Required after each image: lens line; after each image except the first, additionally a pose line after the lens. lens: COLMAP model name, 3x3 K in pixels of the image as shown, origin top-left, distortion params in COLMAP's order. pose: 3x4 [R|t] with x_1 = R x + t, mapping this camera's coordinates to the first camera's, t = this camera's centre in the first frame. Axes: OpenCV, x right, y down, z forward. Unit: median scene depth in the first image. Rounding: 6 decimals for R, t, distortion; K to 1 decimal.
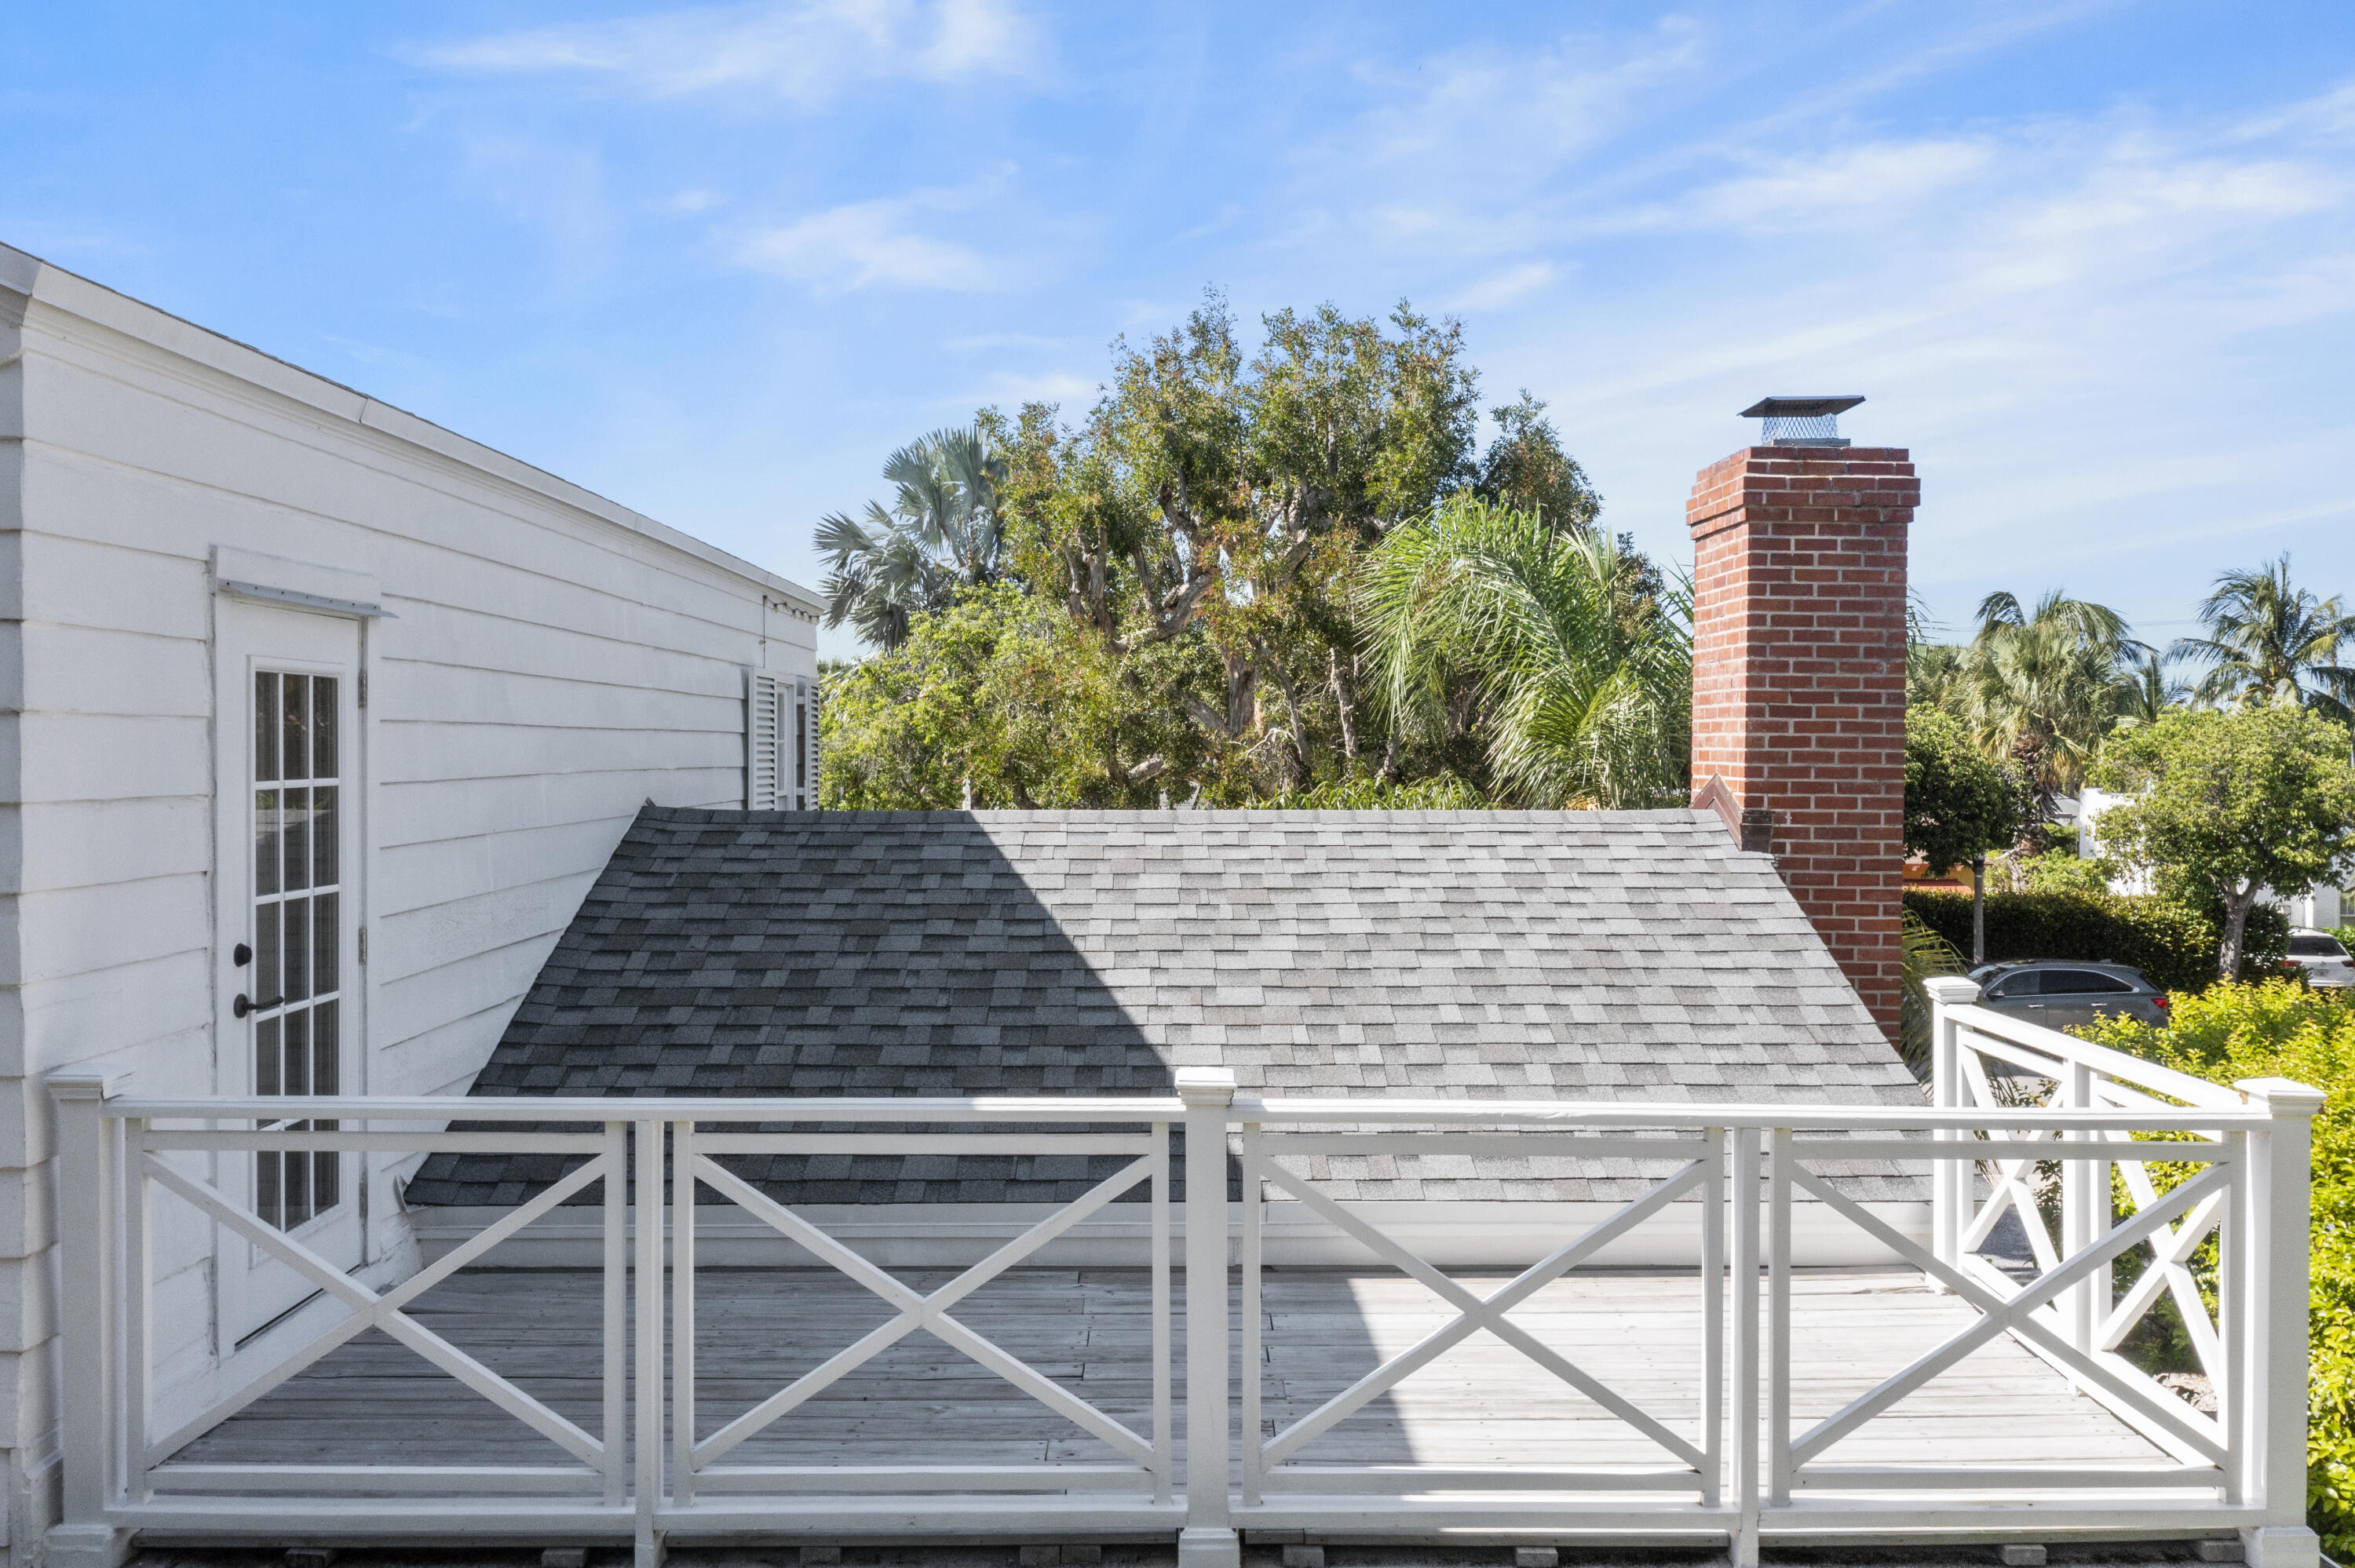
lens RADIAL K [[1824.2, 0, 1187.5], [0, 1824.2, 783.2], [0, 0, 1]] dist [-0.014028, -0.018163]
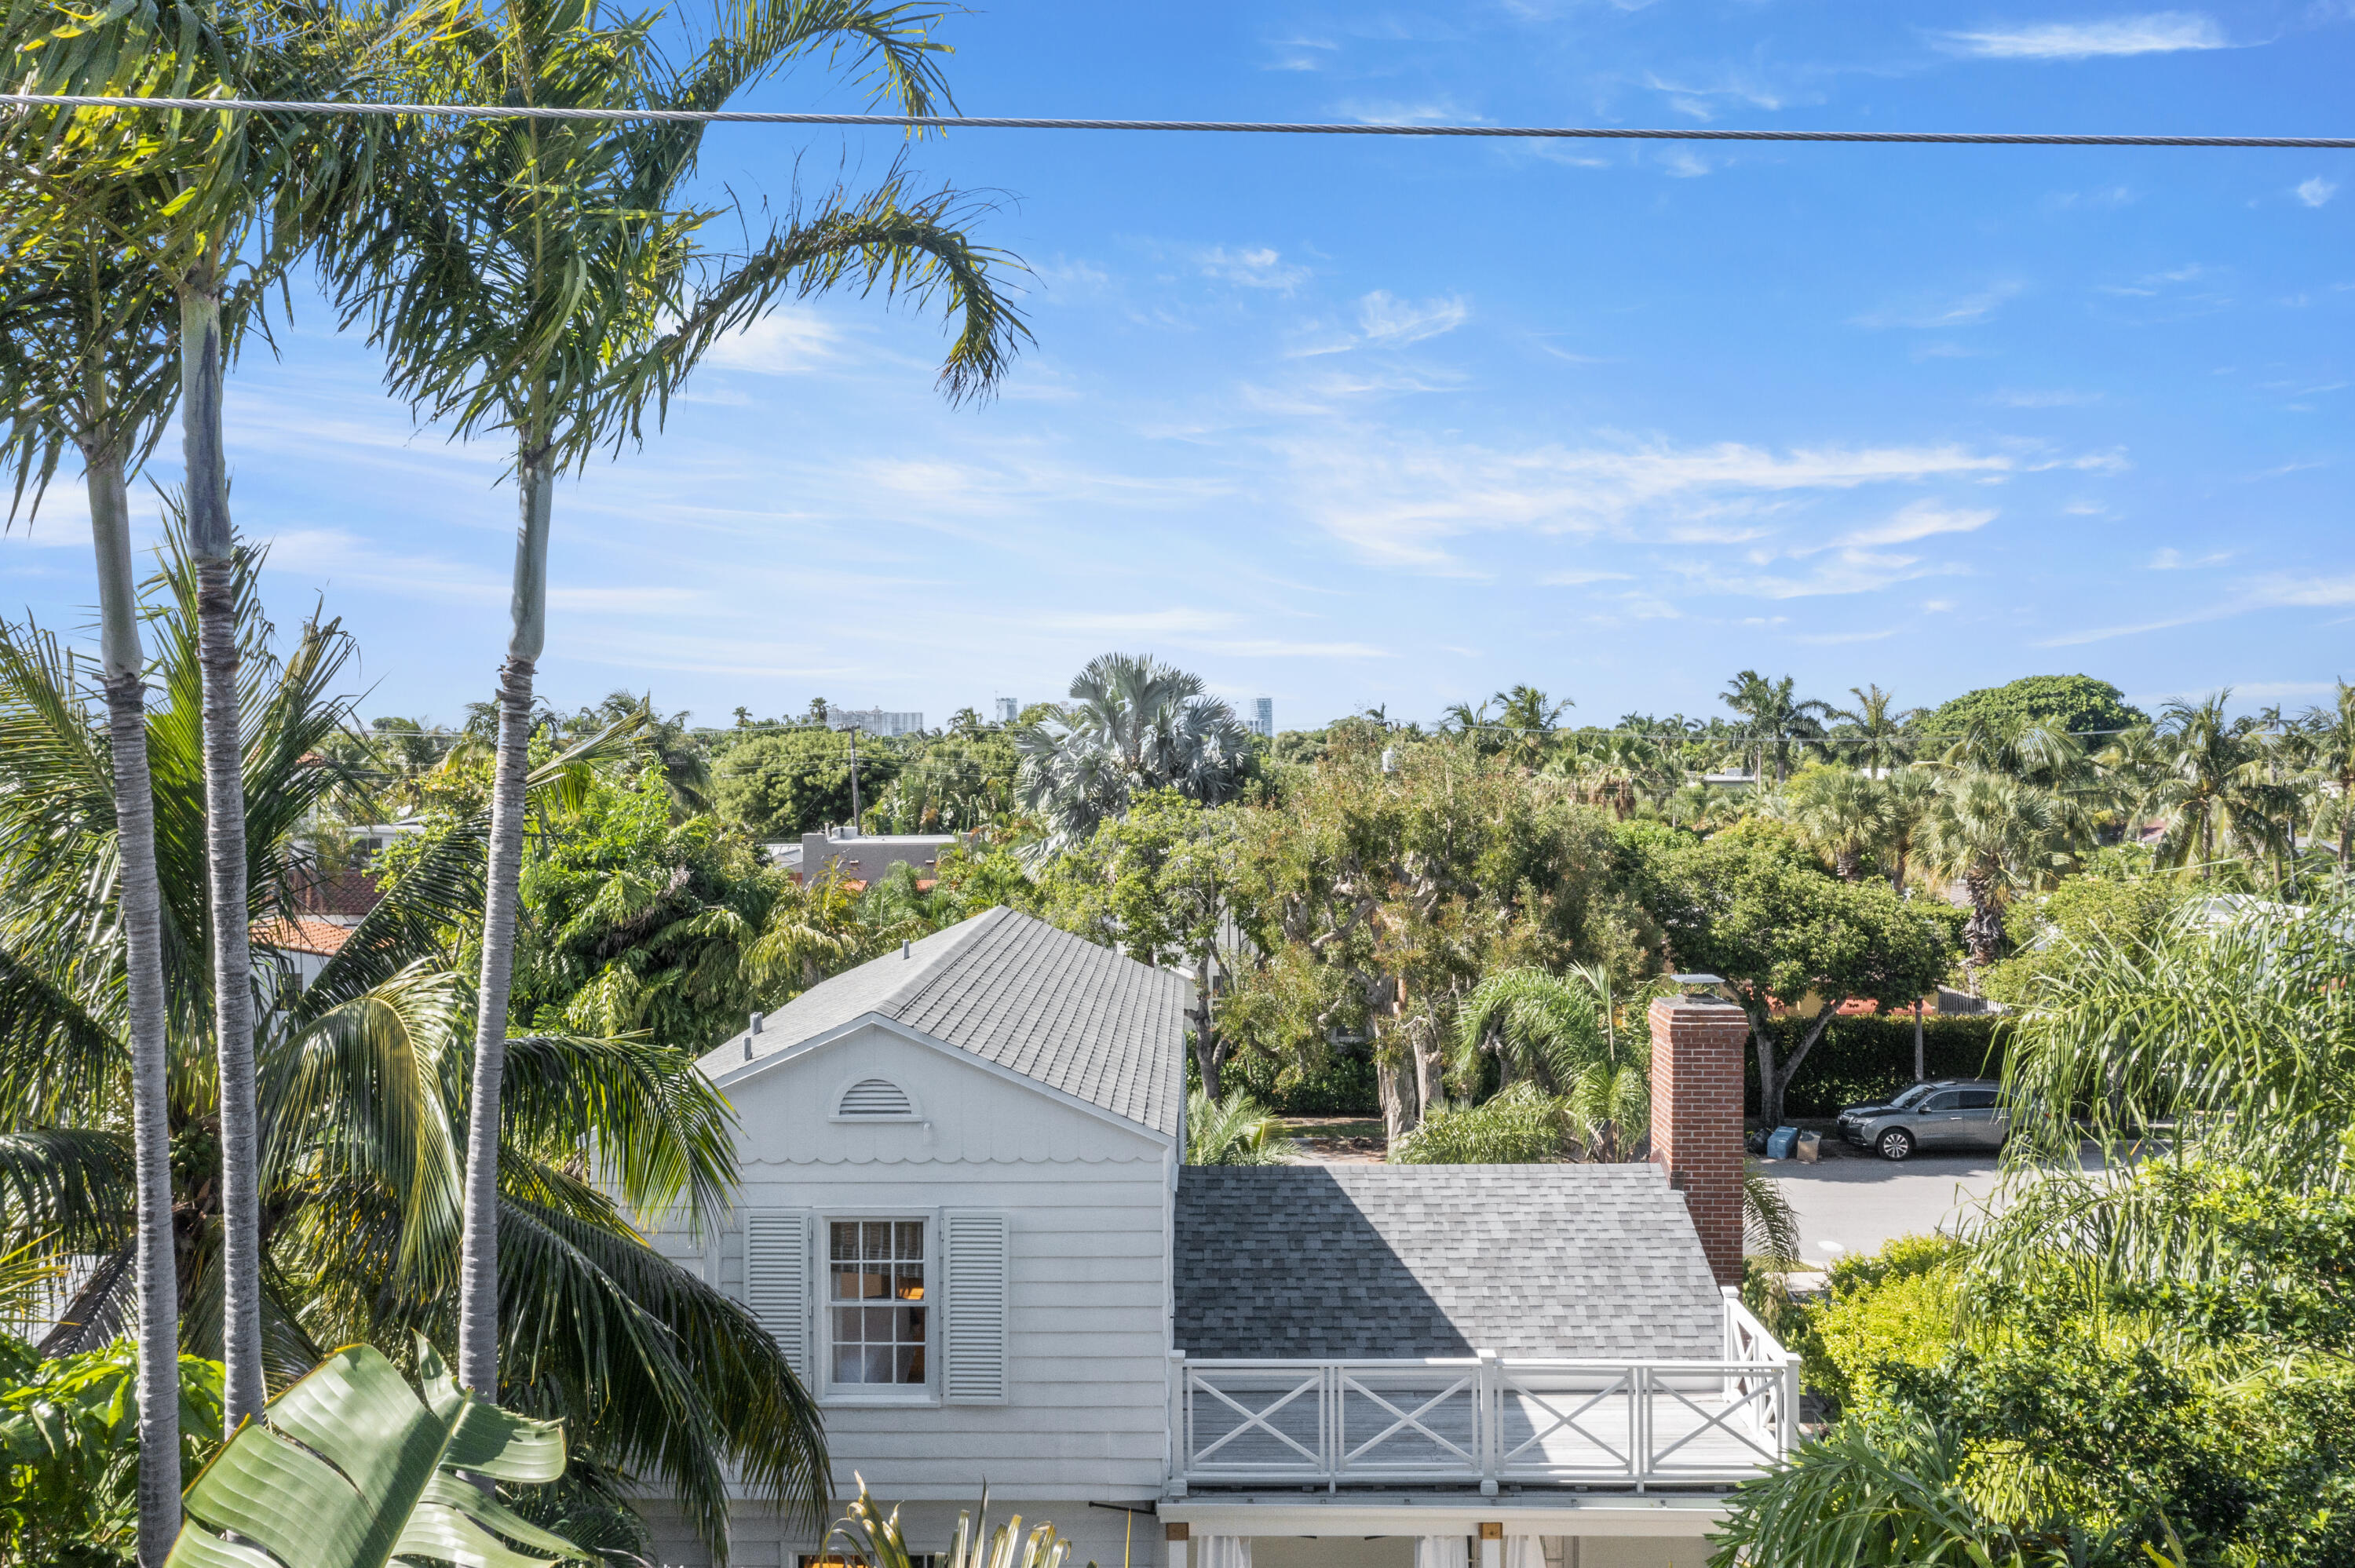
lens RADIAL K [[1824.2, 0, 1172.4], [0, 1824.2, 773.5], [0, 0, 1]] dist [-0.014028, -0.018163]
pose [[0.999628, -0.001884, -0.027214, -0.062405], [0.001872, 0.999998, -0.000483, -0.120078], [0.027215, 0.000432, 0.999630, -0.317973]]
